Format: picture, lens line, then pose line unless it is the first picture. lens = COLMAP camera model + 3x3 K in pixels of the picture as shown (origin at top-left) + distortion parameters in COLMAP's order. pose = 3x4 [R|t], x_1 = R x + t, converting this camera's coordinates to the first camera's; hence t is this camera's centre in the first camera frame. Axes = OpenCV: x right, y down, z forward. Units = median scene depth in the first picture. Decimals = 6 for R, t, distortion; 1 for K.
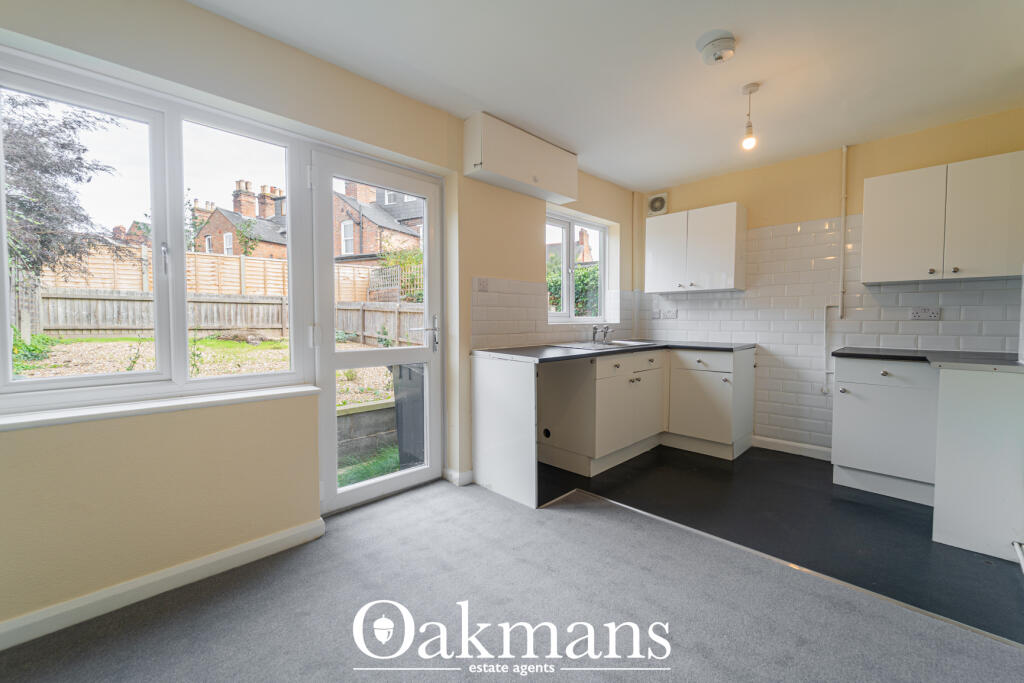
lens RADIAL K [[412.4, 0, 512.9], [0, 412.4, 335.5], [0, 0, 1]] dist [0.009457, -0.005465]
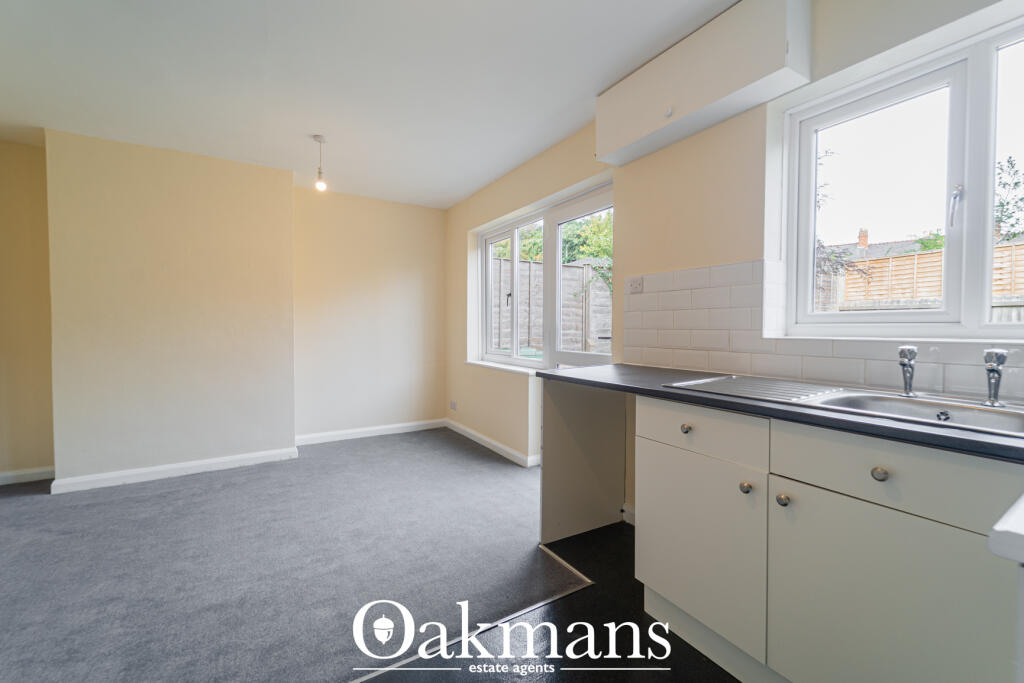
lens RADIAL K [[412.4, 0, 512.9], [0, 412.4, 335.5], [0, 0, 1]] dist [0.009457, -0.005465]
pose [[-0.227332, 0.019230, -0.973627, 0.667320], [-0.040887, 0.998735, 0.029273, -0.032682], [0.972959, 0.046463, -0.226258, 0.817386]]
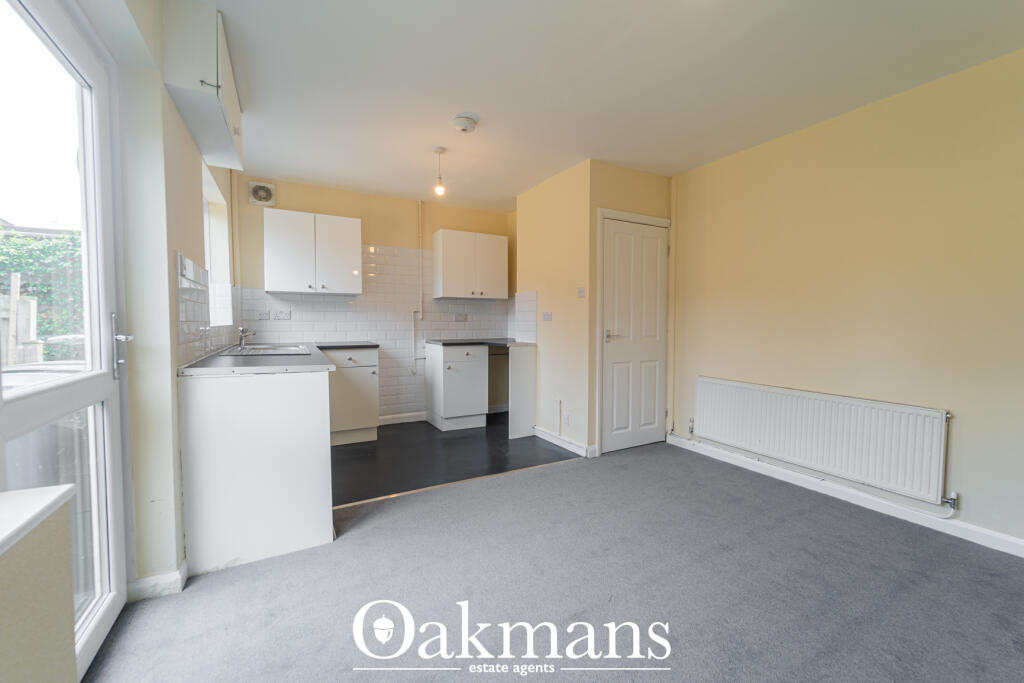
lens RADIAL K [[412.4, 0, 512.9], [0, 412.4, 335.5], [0, 0, 1]] dist [0.009457, -0.005465]
pose [[0.275997, -0.032305, 0.960615, -0.472012], [0.037031, 0.999050, 0.022958, -0.008573], [-0.960445, 0.029236, 0.276931, 0.286423]]
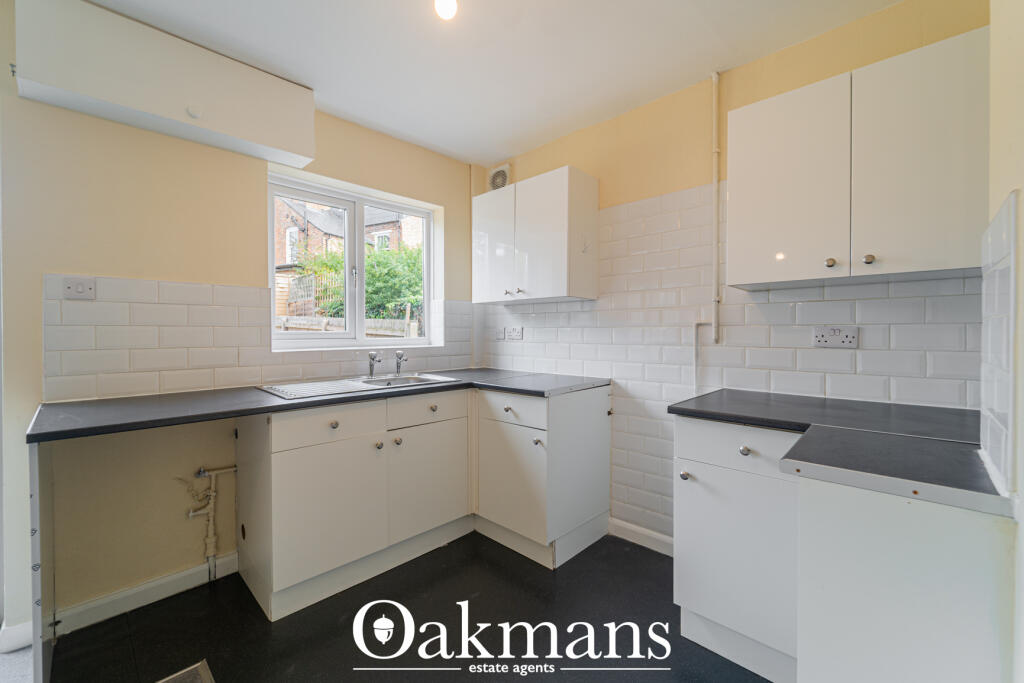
lens RADIAL K [[418.8, 0, 512.2], [0, 418.8, 336.5], [0, 0, 1]] dist [0.000079, -0.000211]
pose [[0.999861, -0.002224, 0.016495, 0.447849], [0.002682, 0.999609, -0.027820, -0.032635], [-0.016427, 0.027860, 0.999477, 0.348873]]
